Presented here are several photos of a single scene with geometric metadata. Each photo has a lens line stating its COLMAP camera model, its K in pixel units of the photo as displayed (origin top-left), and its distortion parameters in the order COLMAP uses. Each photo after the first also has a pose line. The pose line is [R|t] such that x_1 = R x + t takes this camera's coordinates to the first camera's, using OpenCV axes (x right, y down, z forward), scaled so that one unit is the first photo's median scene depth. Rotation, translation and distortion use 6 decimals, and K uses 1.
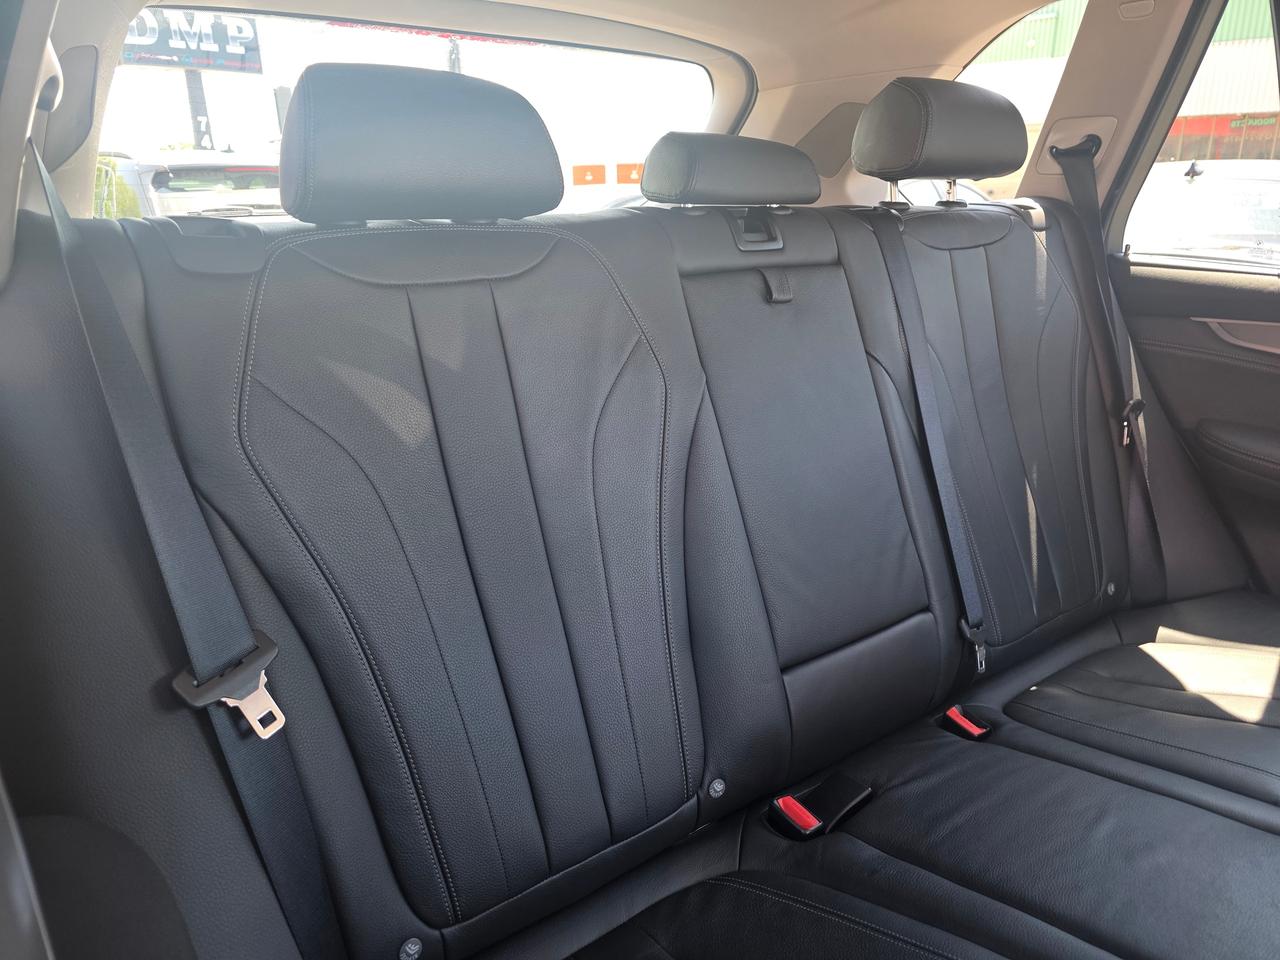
lens RADIAL K [[856.4, 0, 645.8], [0, 856.4, 475.1], [0, 0, 1]] dist [0.058224, -0.053289]
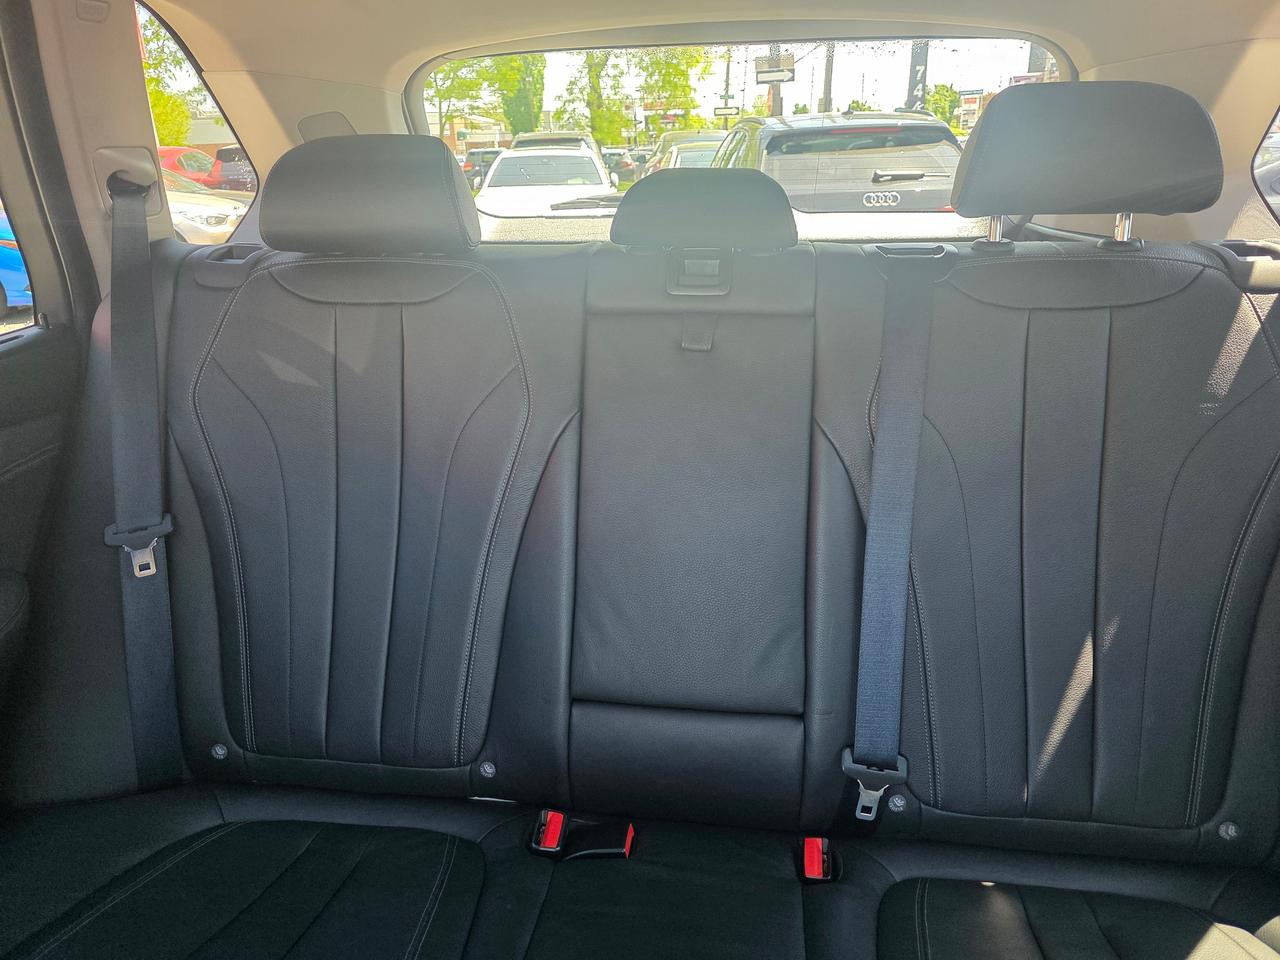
lens RADIAL K [[885.7, 0, 633.8], [0, 885.7, 474.7], [0, 0, 1]] dist [0.046324, -0.051270]
pose [[0.719613, 0.237095, -0.652643, 0.845800], [-0.204565, 0.970574, 0.127038, -0.190145], [0.663559, 0.042090, 0.746939, 0.228330]]
